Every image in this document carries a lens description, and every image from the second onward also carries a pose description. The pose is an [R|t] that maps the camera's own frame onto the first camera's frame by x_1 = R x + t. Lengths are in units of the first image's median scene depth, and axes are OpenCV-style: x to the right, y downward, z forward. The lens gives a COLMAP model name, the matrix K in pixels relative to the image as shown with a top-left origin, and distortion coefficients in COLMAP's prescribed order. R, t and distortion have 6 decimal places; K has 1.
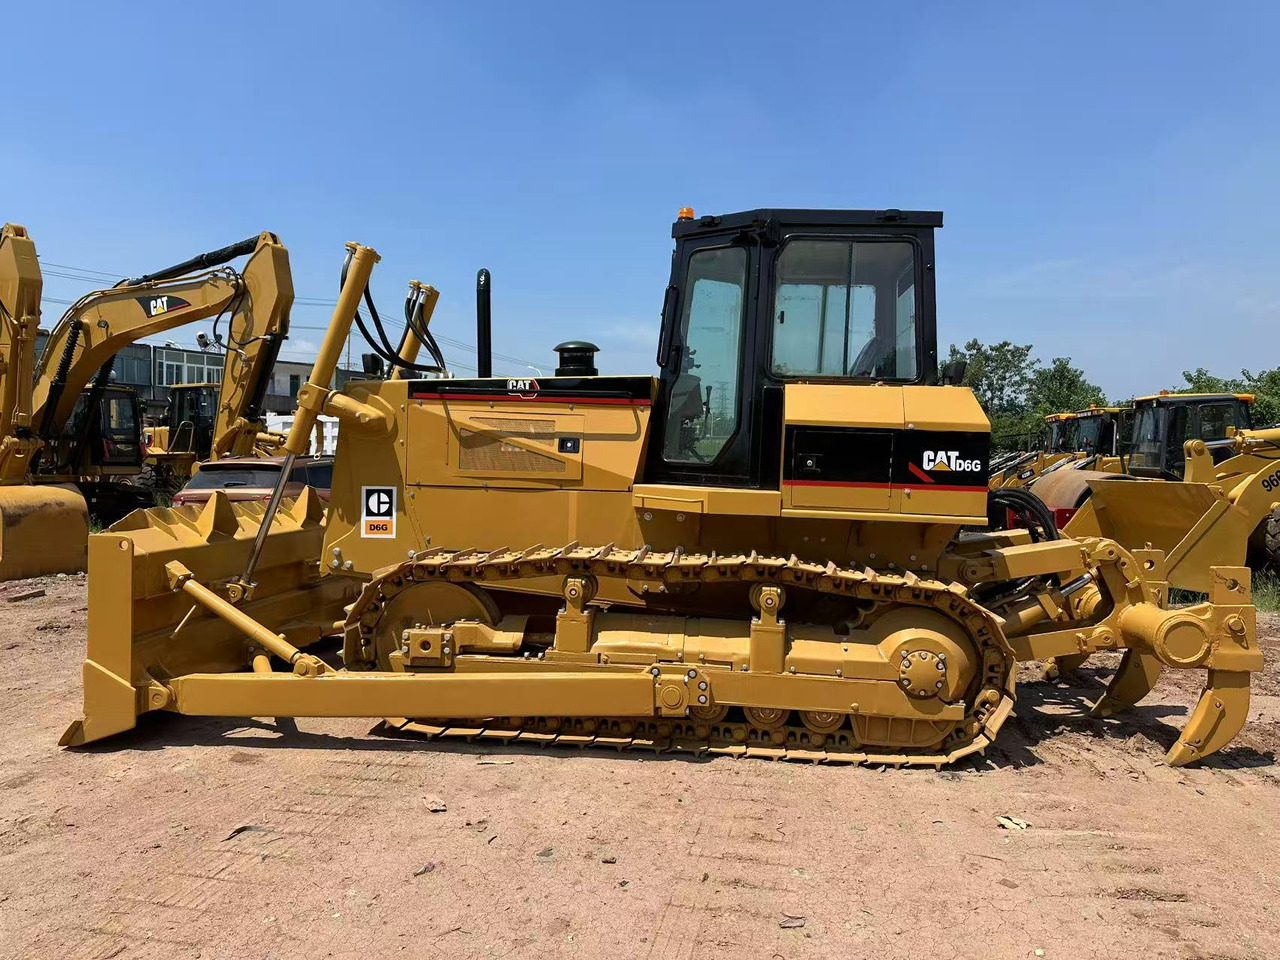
lens RADIAL K [[995.5, 0, 570.3], [0, 995.5, 463.6], [0, 0, 1]] dist [0.067147, -0.123755]
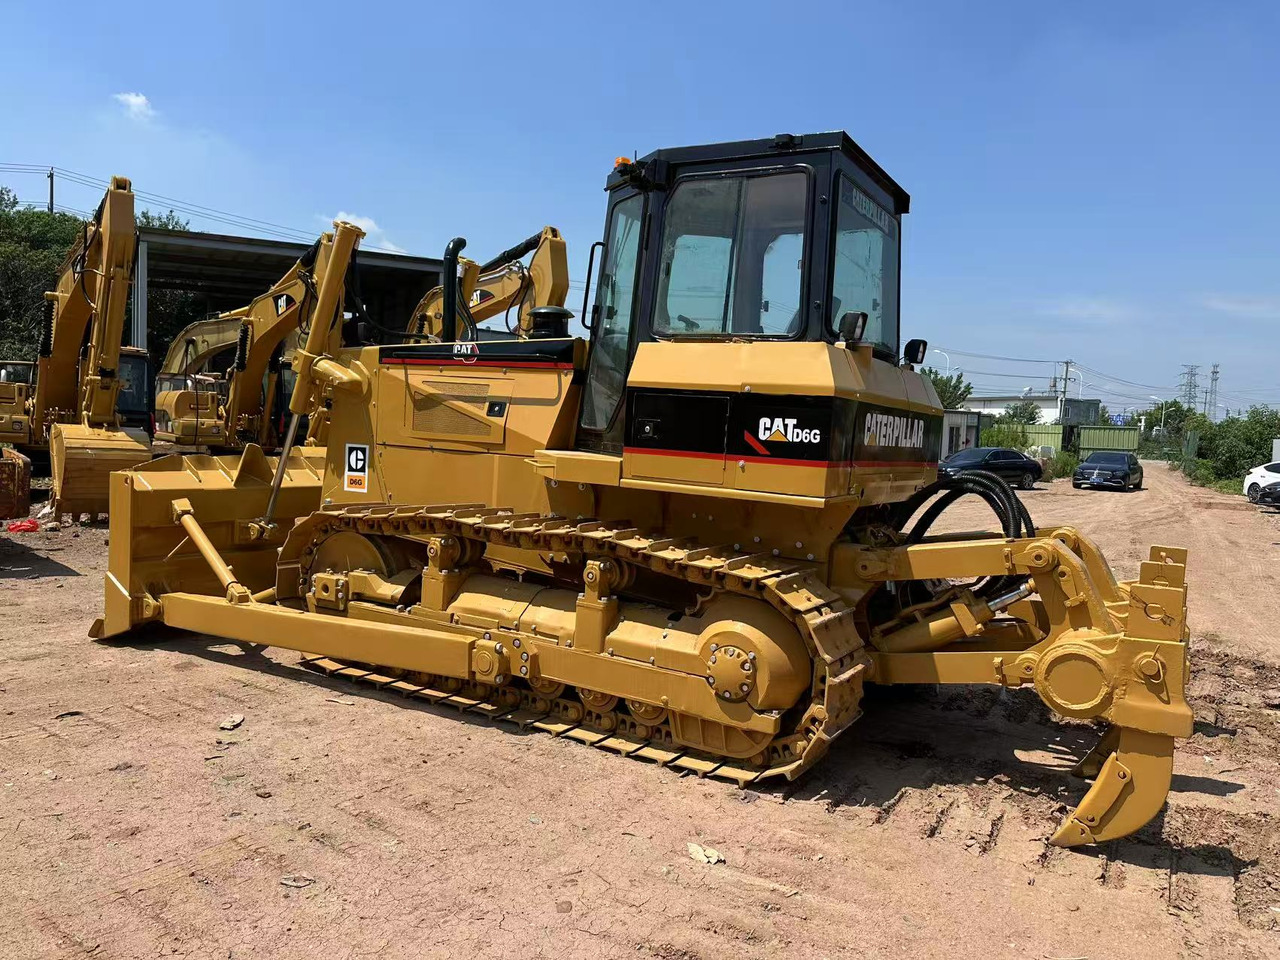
lens RADIAL K [[961.9, 0, 640.0], [0, 961.9, 480.0], [0, 0, 1]] dist [0.041528, -0.105353]
pose [[0.895443, 0.047865, -0.442595, 0.625319], [-0.037126, 0.998769, 0.032901, 0.017370], [0.443625, -0.013029, 0.896118, 0.216203]]
